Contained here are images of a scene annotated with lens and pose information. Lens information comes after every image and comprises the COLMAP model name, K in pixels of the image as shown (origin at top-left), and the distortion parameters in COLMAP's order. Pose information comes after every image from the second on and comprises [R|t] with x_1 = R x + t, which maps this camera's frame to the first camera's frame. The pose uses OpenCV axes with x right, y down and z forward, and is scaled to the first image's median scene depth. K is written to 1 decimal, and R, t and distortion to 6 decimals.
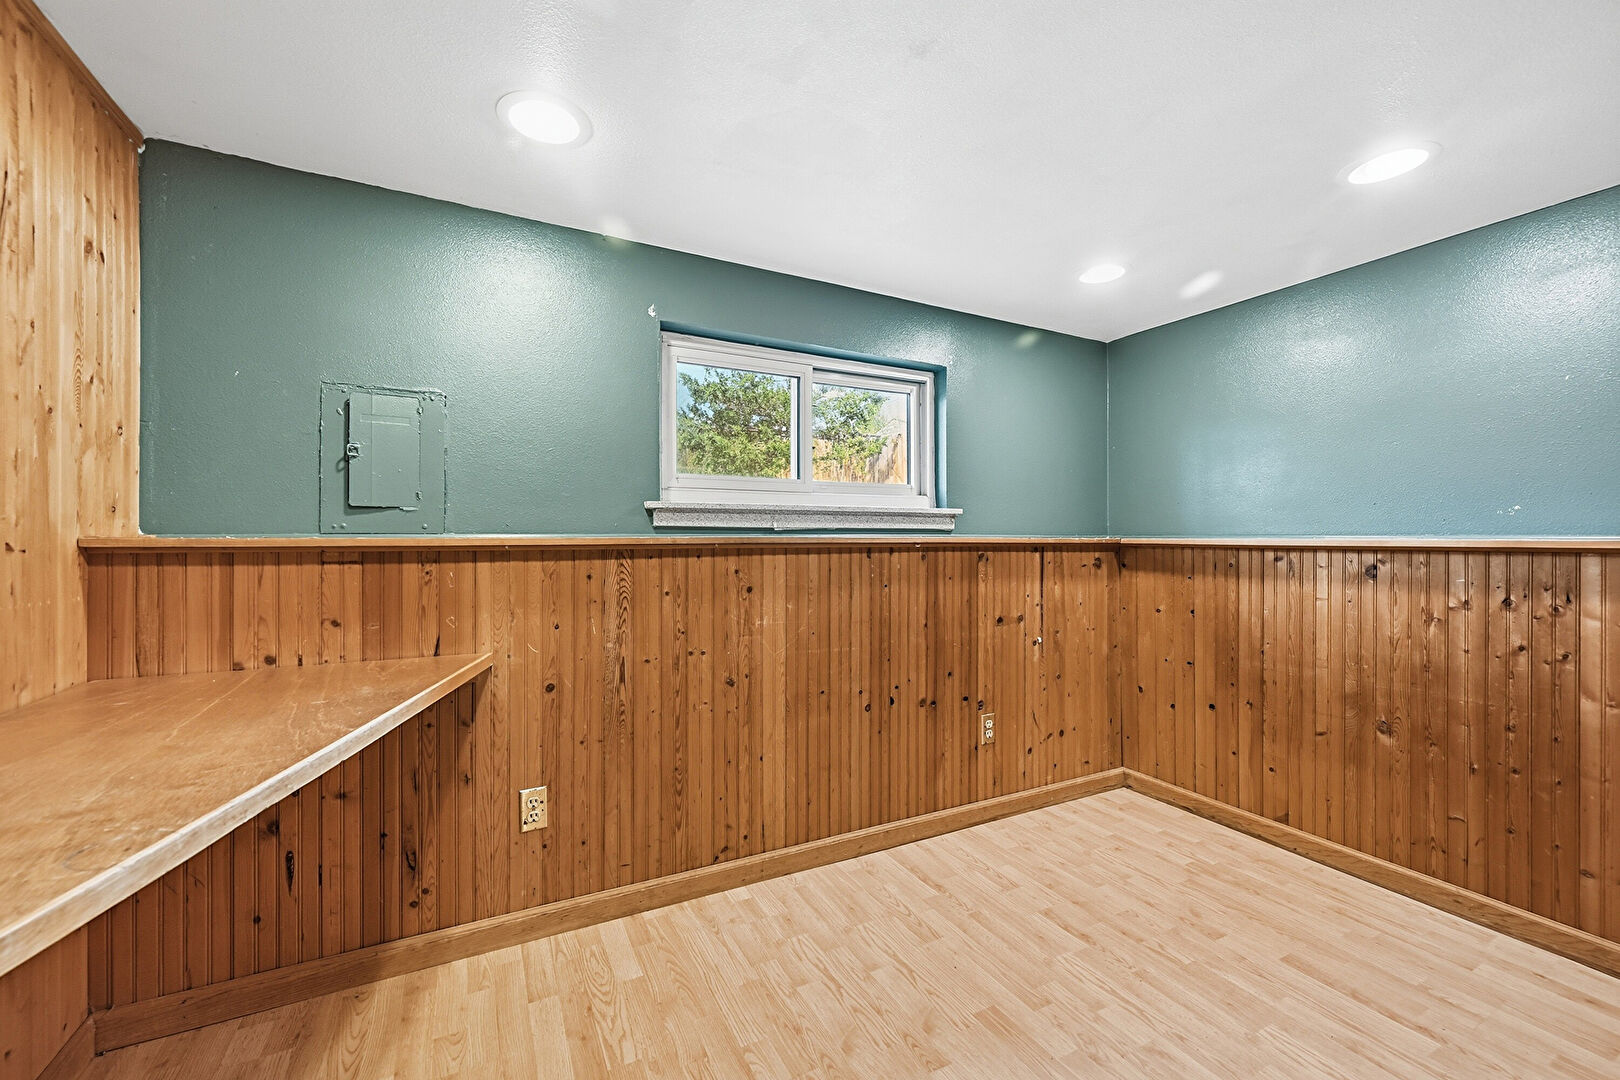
lens RADIAL K [[651.3, 0, 803.6], [0, 651.3, 534.7], [0, 0, 1]] dist [-0.003041, -0.000265]
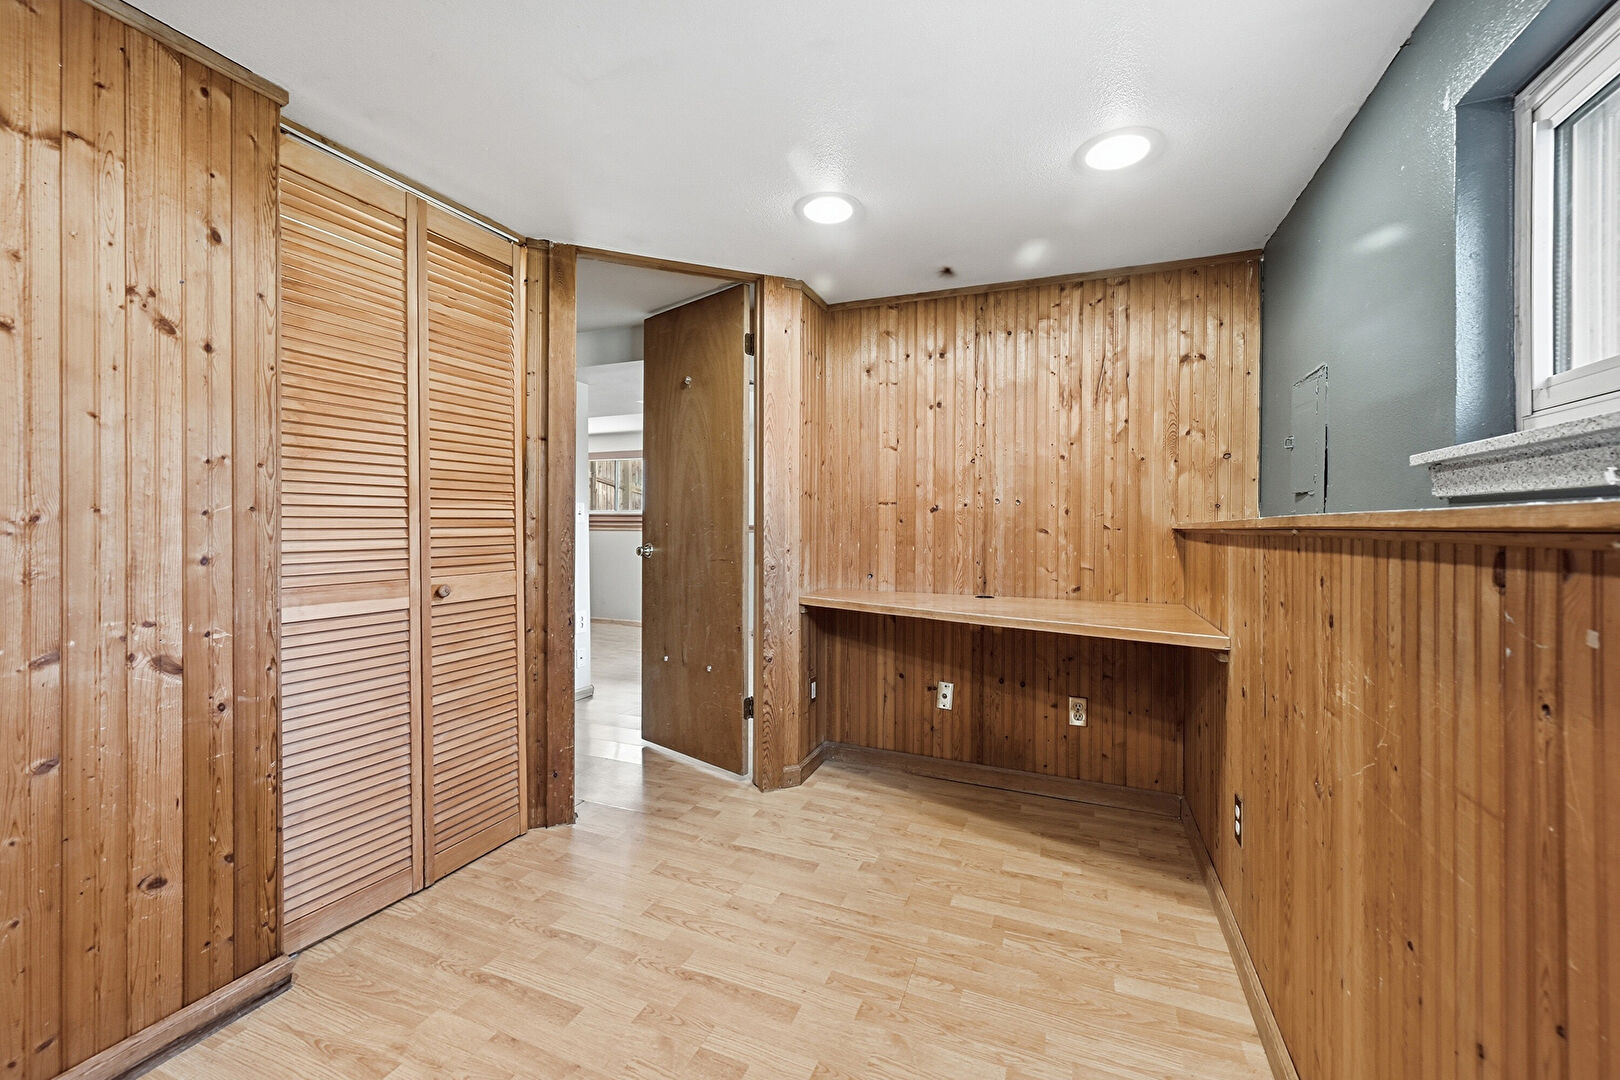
lens RADIAL K [[651.3, 0, 803.6], [0, 651.3, 534.7], [0, 0, 1]] dist [-0.003041, -0.000265]
pose [[-0.766351, 0.005988, -0.642394, 0.670262], [0.001556, 0.999971, 0.007466, 0.016488], [0.642420, 0.004722, -0.766338, 1.384847]]
